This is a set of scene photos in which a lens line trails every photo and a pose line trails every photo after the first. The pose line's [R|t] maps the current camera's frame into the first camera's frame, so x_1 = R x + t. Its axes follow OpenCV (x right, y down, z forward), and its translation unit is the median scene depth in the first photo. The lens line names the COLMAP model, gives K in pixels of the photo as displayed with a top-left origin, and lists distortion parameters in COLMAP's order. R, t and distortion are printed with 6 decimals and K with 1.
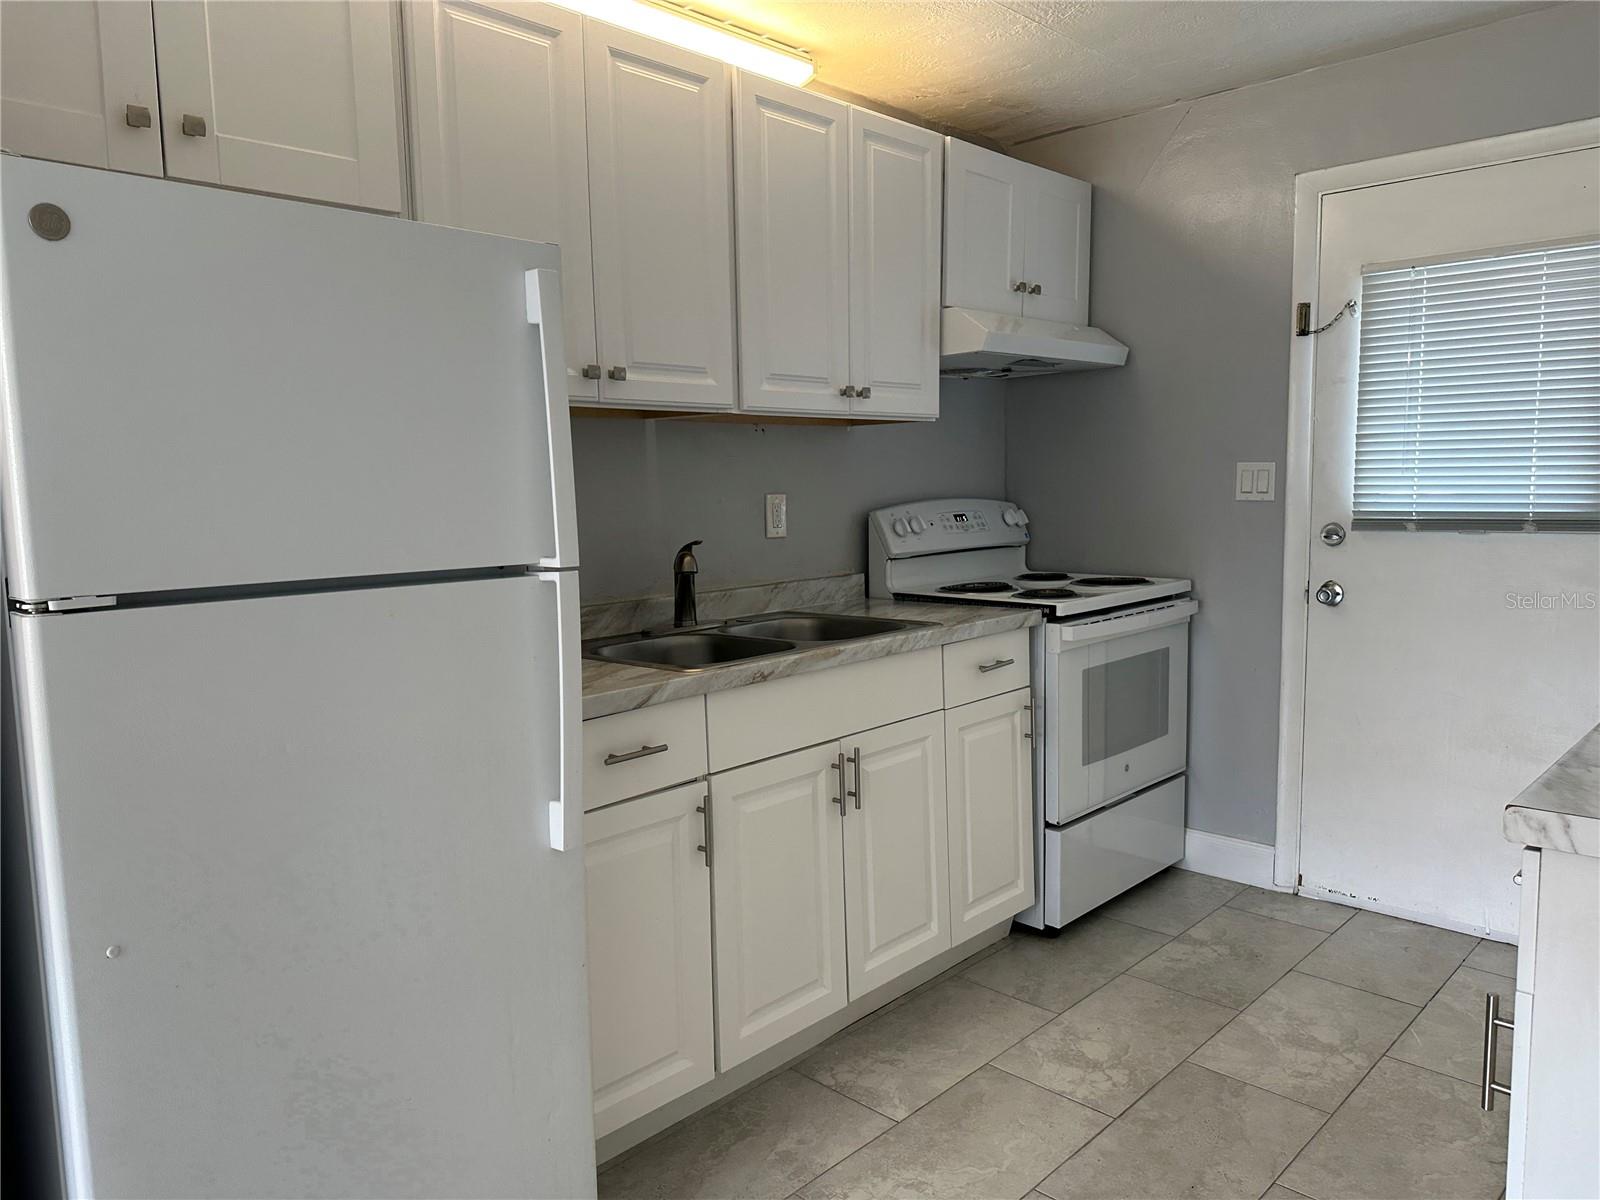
lens RADIAL K [[1125.6, 0, 786.8], [0, 1125.6, 598.4], [0, 0, 1]] dist [0.048717, -0.062997]
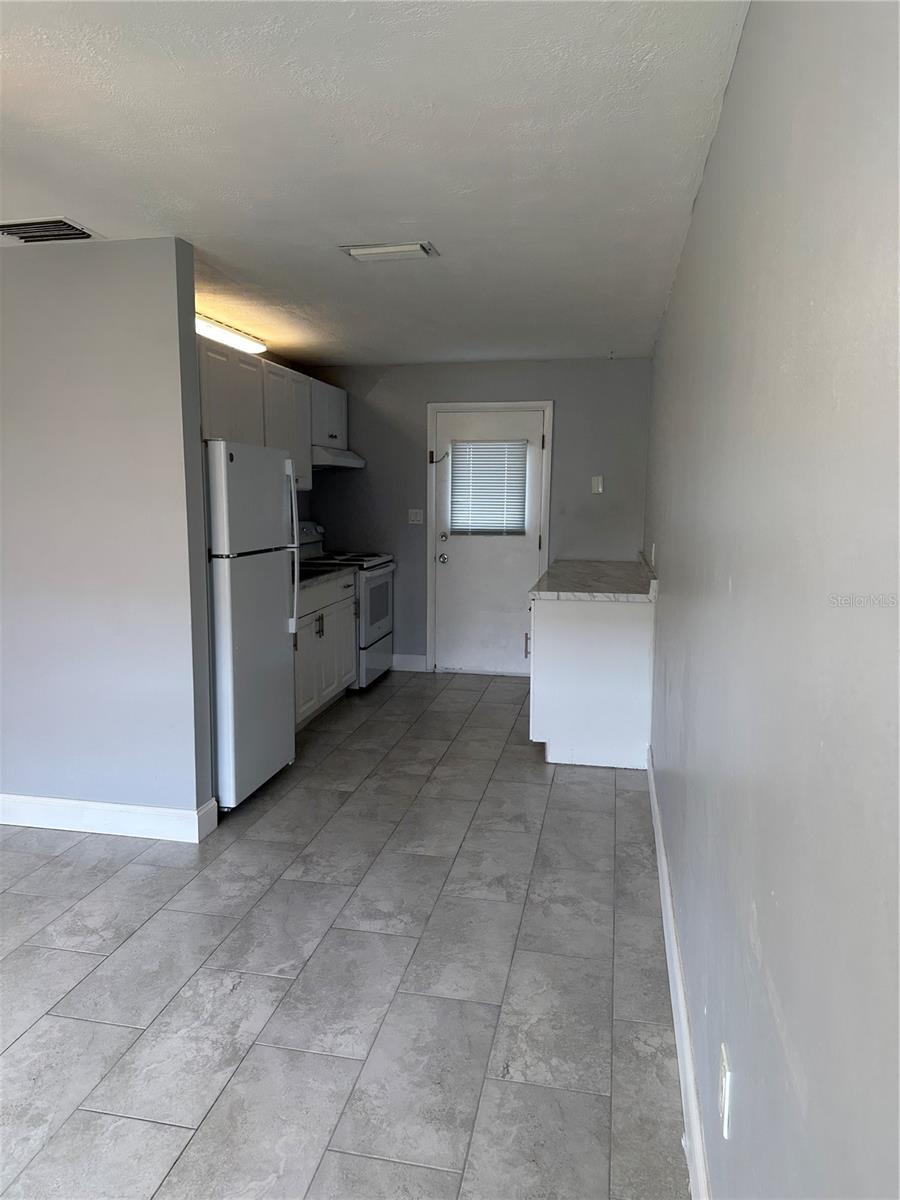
lens RADIAL K [[844.2, 0, 450.0], [0, 844.2, 600.0], [0, 0, 1]] dist [0.048717, -0.062997]
pose [[0.835029, -0.044979, 0.548365, -0.649512], [0.035573, 0.998981, 0.027772, 0.041294], [-0.549055, -0.003683, 0.835778, -0.732152]]
